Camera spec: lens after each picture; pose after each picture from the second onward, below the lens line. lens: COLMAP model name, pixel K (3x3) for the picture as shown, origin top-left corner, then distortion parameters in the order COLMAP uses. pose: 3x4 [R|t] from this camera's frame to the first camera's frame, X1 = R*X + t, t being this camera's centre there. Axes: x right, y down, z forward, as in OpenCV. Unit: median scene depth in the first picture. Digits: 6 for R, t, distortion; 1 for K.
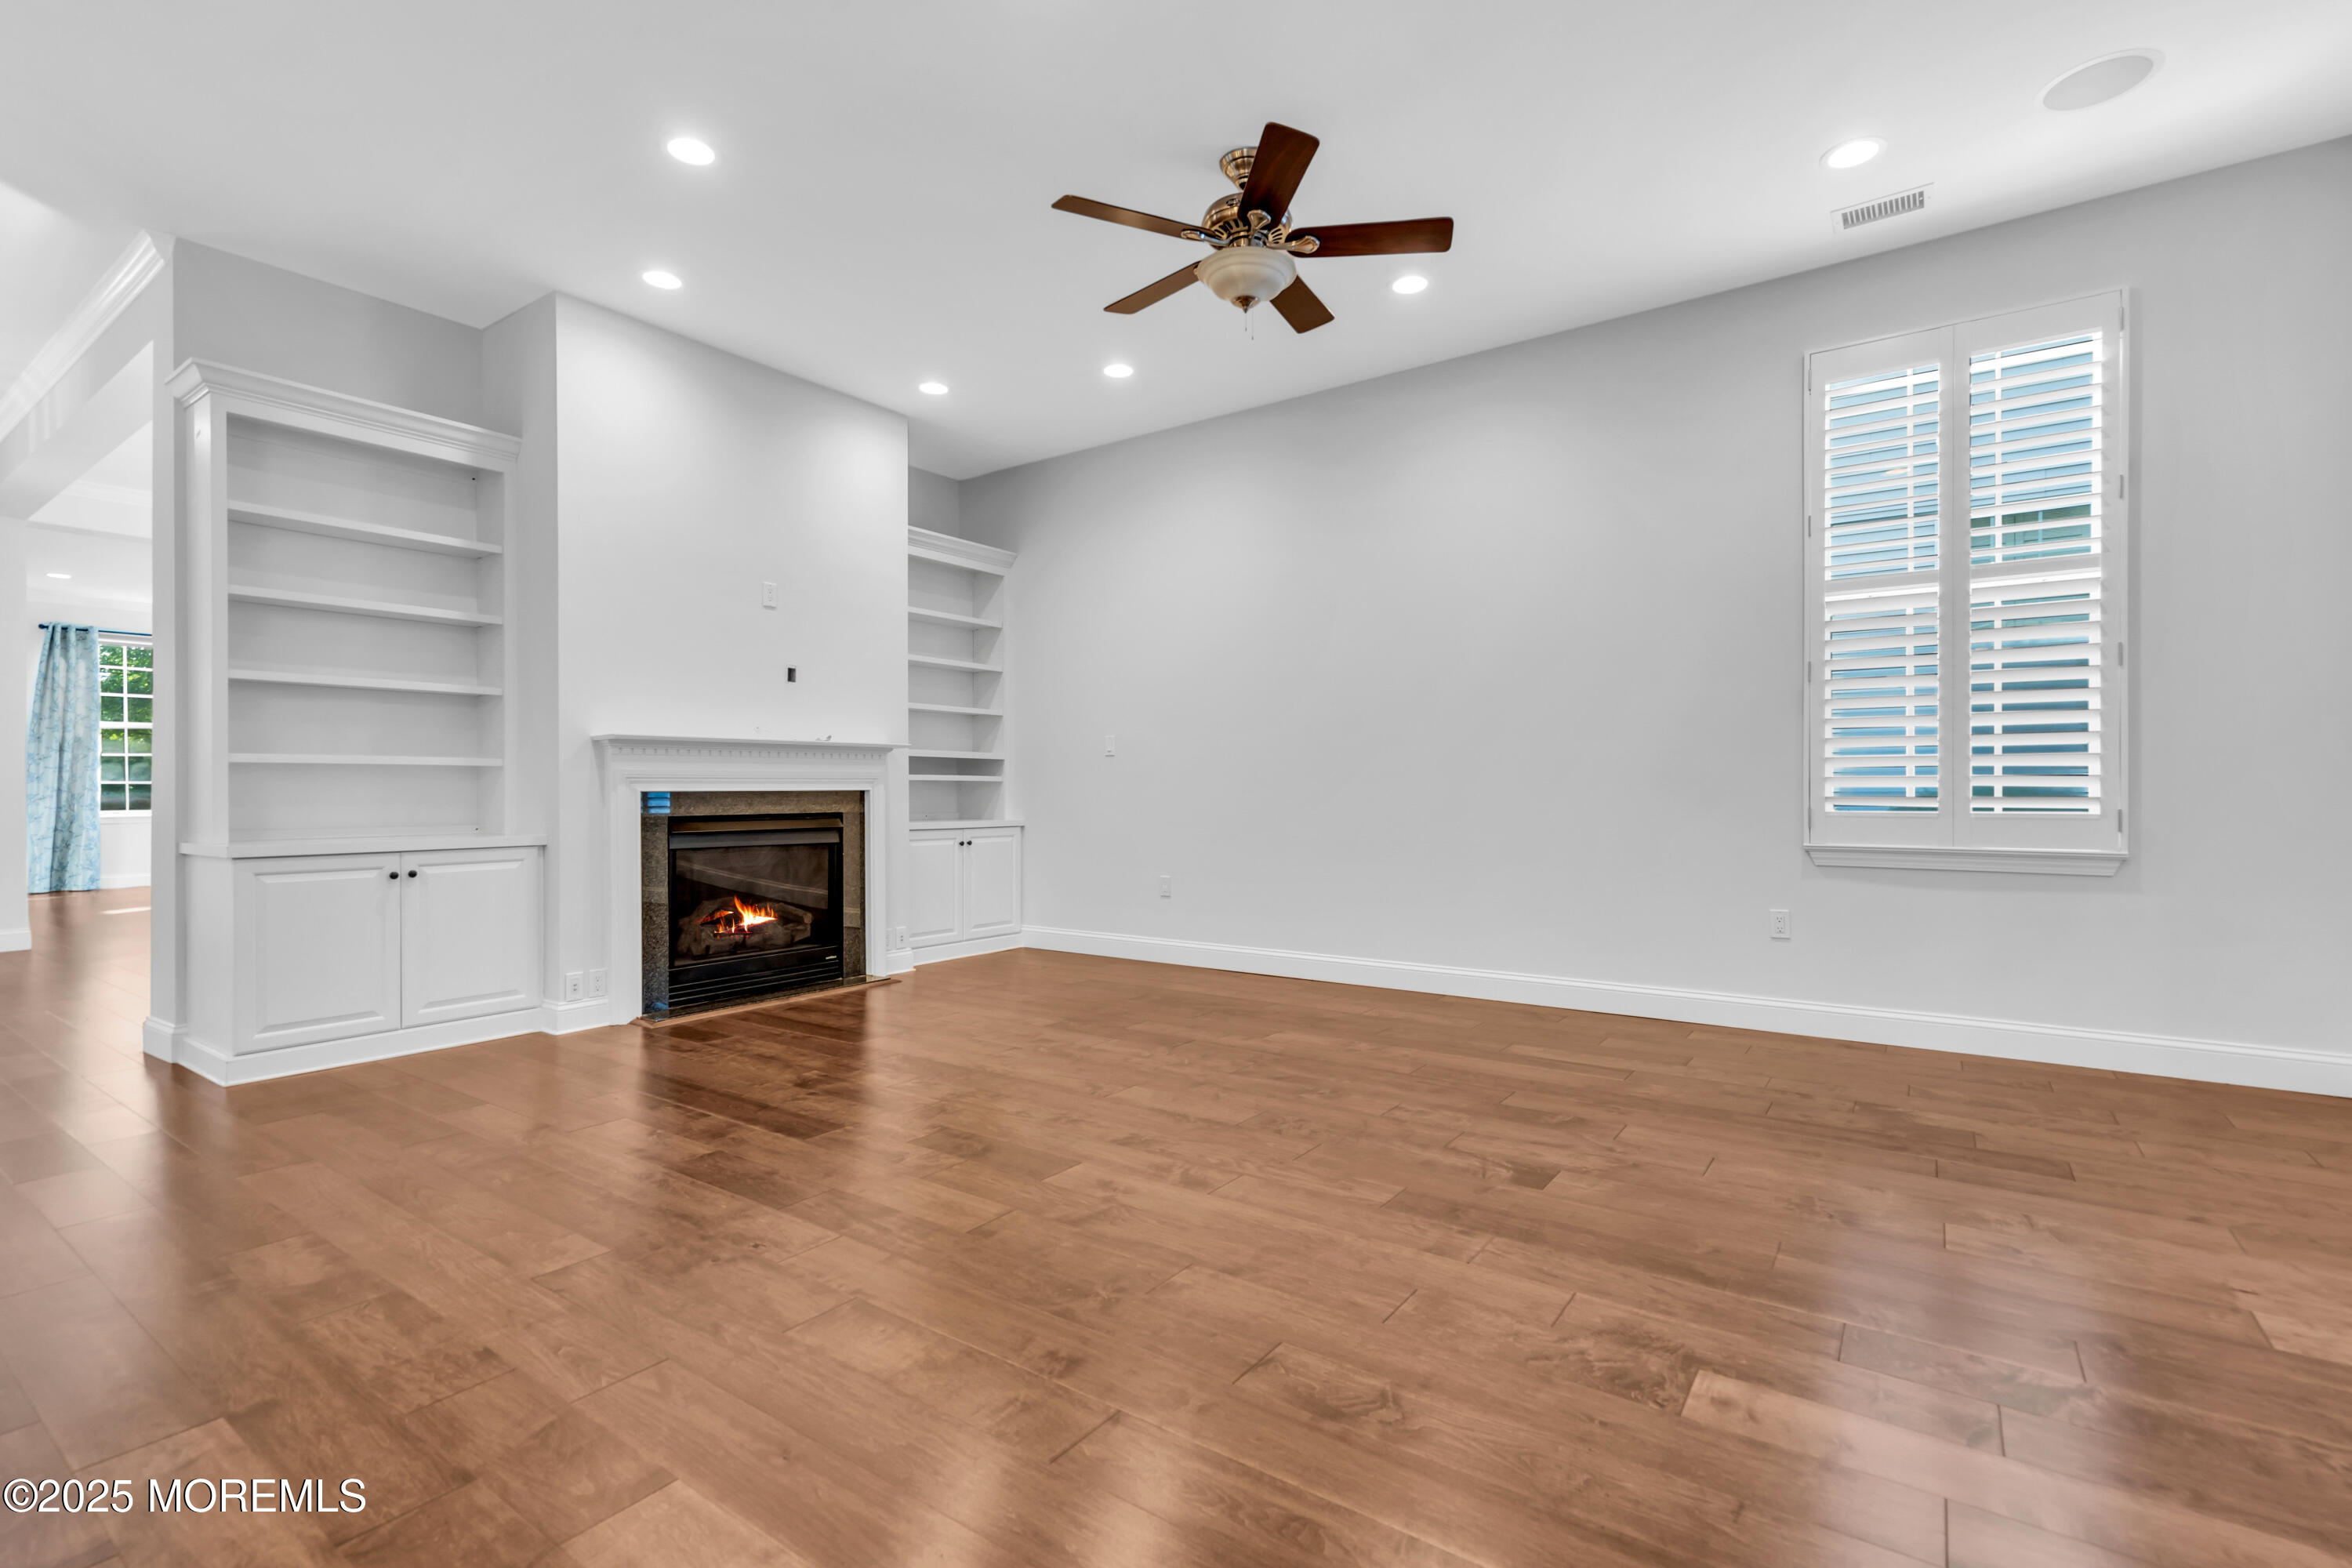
lens RADIAL K [[1055.0, 0, 1161.2], [0, 1055.0, 783.2], [0, 0, 1]] dist [-0.000074, -0.000234]
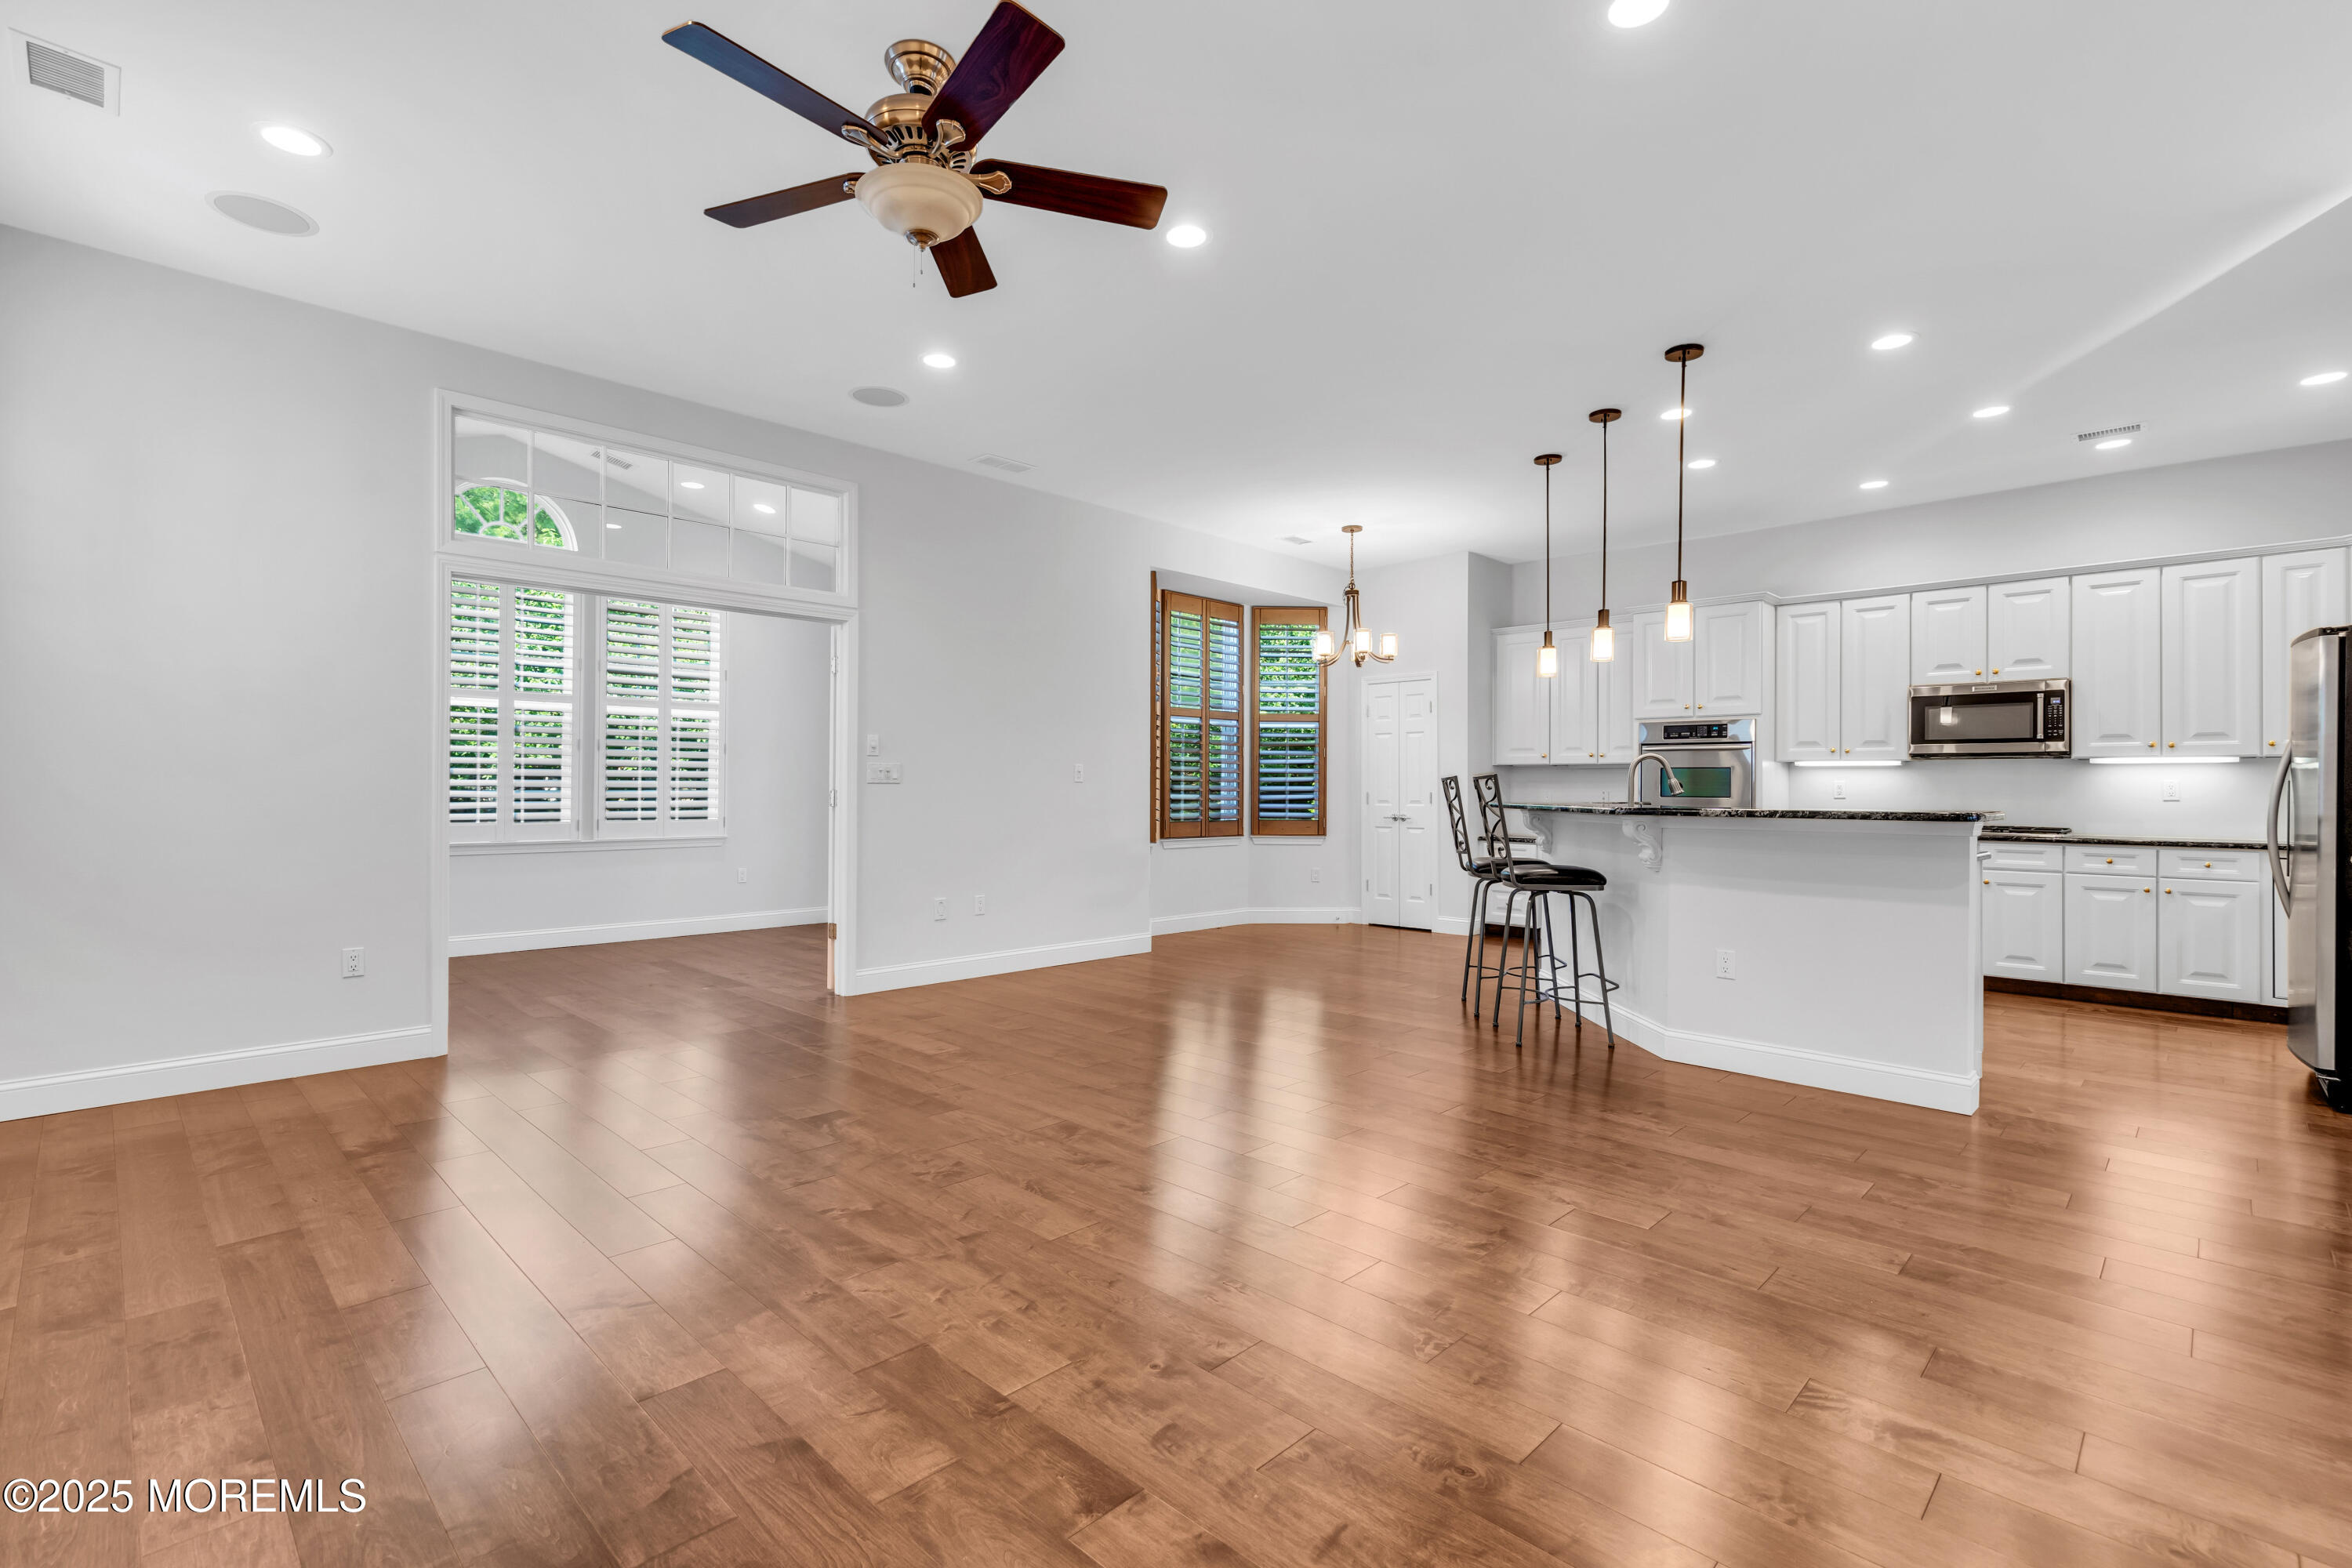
lens RADIAL K [[1055.0, 0, 1161.2], [0, 1055.0, 783.2], [0, 0, 1]] dist [-0.000074, -0.000234]
pose [[-0.985603, -0.000264, 0.169074, -0.295354], [-0.000418, 1.000000, -0.000876, -0.057588], [-0.169074, -0.000934, -0.985603, 2.191872]]
